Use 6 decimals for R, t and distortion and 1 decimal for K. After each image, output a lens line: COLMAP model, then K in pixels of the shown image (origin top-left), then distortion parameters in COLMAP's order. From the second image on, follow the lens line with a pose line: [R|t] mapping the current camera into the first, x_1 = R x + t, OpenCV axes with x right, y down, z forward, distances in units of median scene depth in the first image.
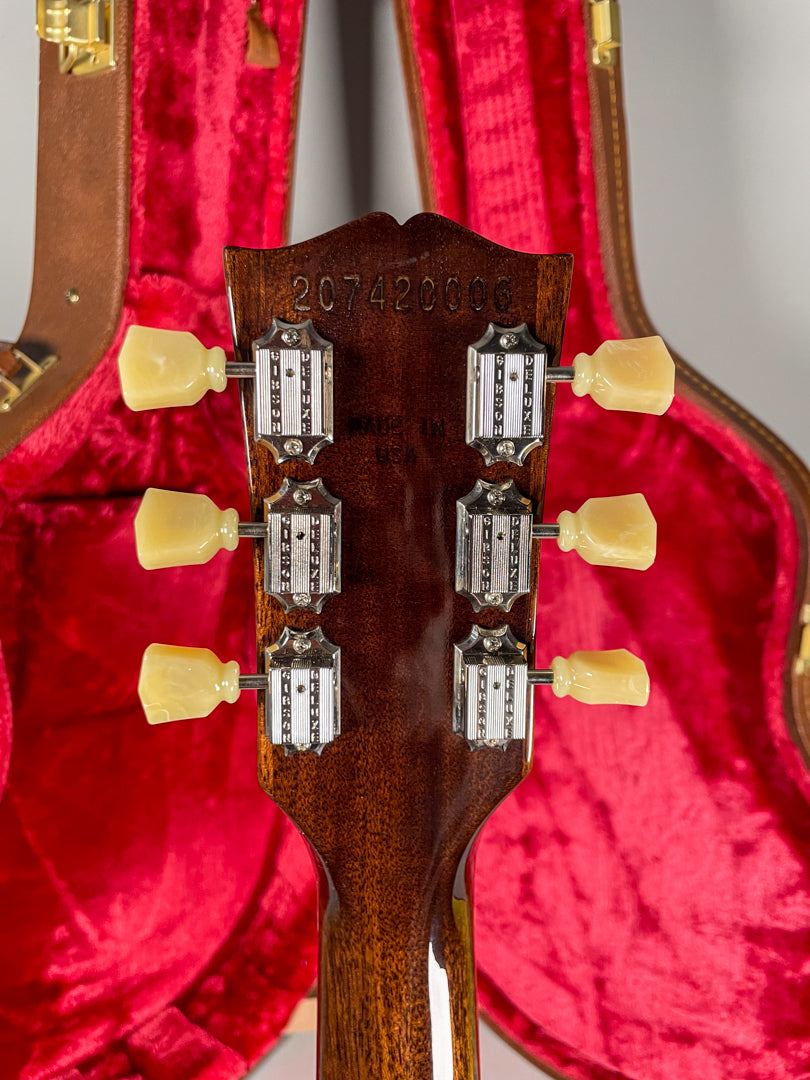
lens RADIAL K [[821.6, 0, 405.0], [0, 821.6, 540.0], [0, 0, 1]] dist [0.060828, -0.108795]
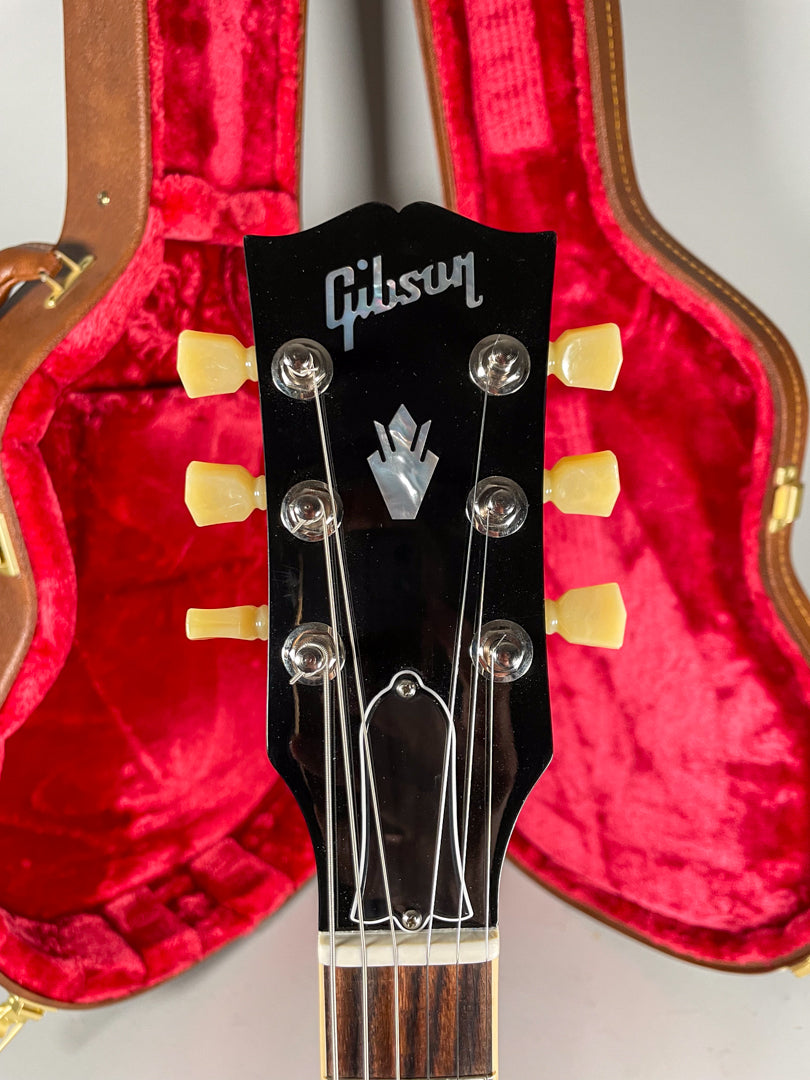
lens RADIAL K [[821.6, 0, 405.0], [0, 821.6, 540.0], [0, 0, 1]] dist [0.060828, -0.108795]
pose [[0.998122, -0.014034, -0.059625, 0.048650], [0.020877, 0.993060, 0.115738, 0.030561], [0.057587, -0.116766, 0.991488, -0.101184]]
